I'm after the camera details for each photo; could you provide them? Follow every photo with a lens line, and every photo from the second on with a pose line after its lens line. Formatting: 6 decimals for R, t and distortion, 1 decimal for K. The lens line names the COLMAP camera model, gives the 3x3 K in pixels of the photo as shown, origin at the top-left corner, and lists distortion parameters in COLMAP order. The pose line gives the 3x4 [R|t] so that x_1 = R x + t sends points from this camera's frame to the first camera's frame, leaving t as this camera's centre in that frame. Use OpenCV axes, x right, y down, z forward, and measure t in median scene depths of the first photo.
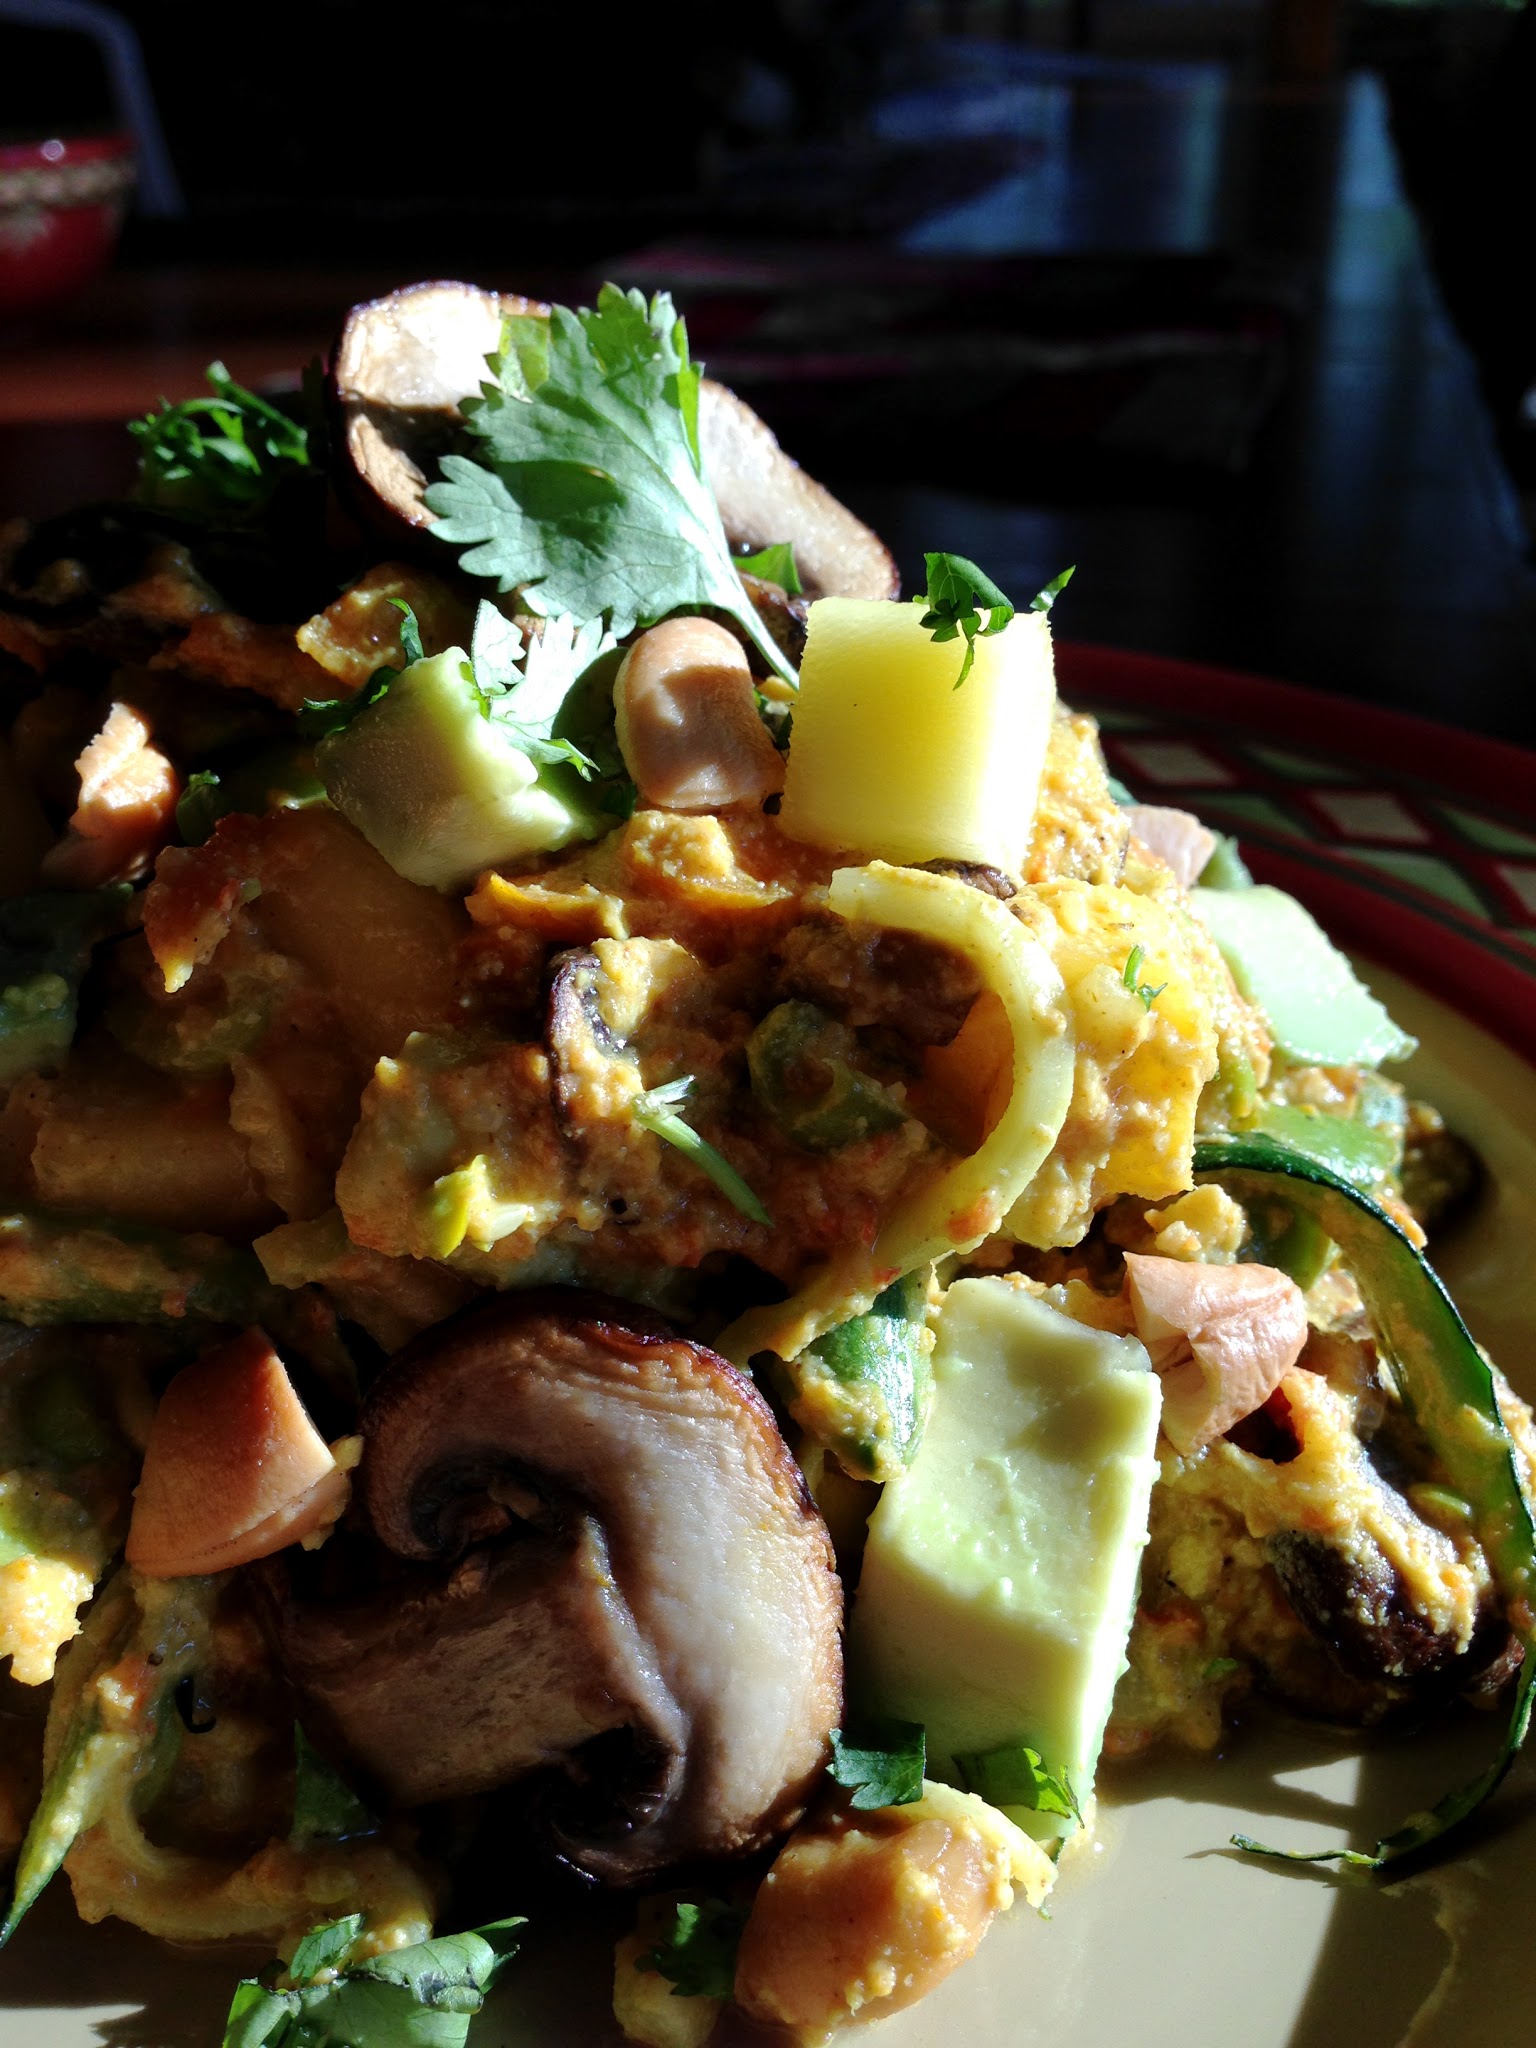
lens RADIAL K [[1966.5, 0, 768.0], [0, 1966.5, 1024.0], [0, 0, 1]] dist [0.095320, -0.250827]
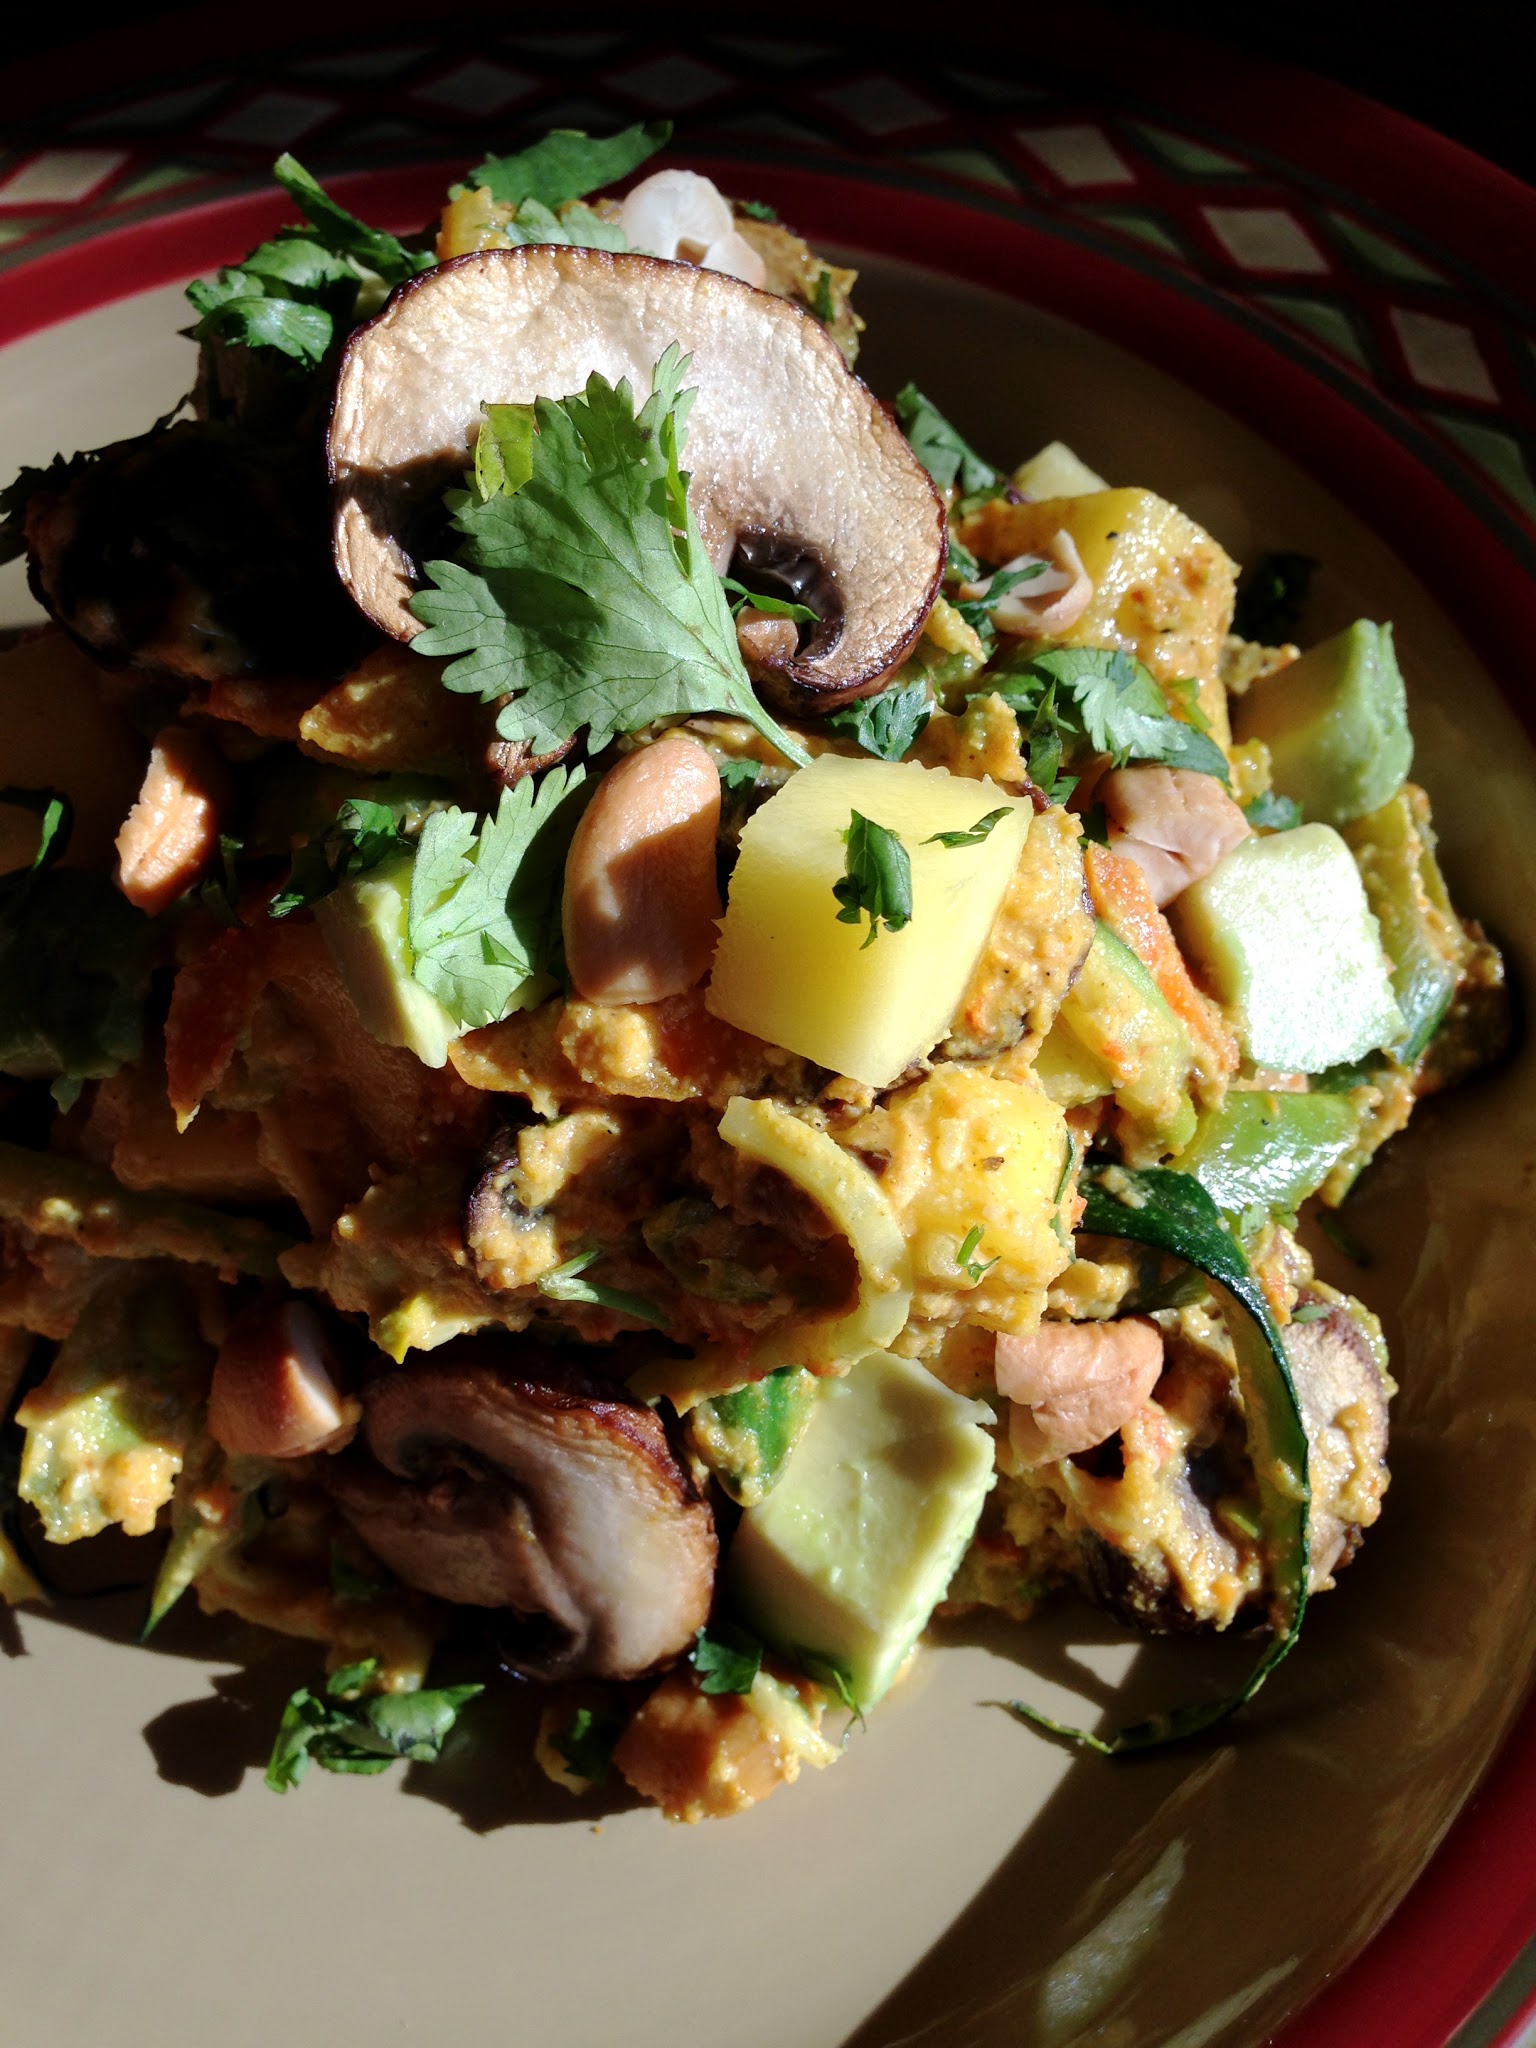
lens RADIAL K [[1997.4, 0, 768.0], [0, 1997.4, 1024.0], [0, 0, 1]] dist [0.034997, -0.007250]
pose [[0.970732, 0.166332, -0.173244, 0.236367], [-0.043513, 0.831218, 0.554241, -0.719853], [0.236191, -0.530481, 0.814128, 0.103185]]
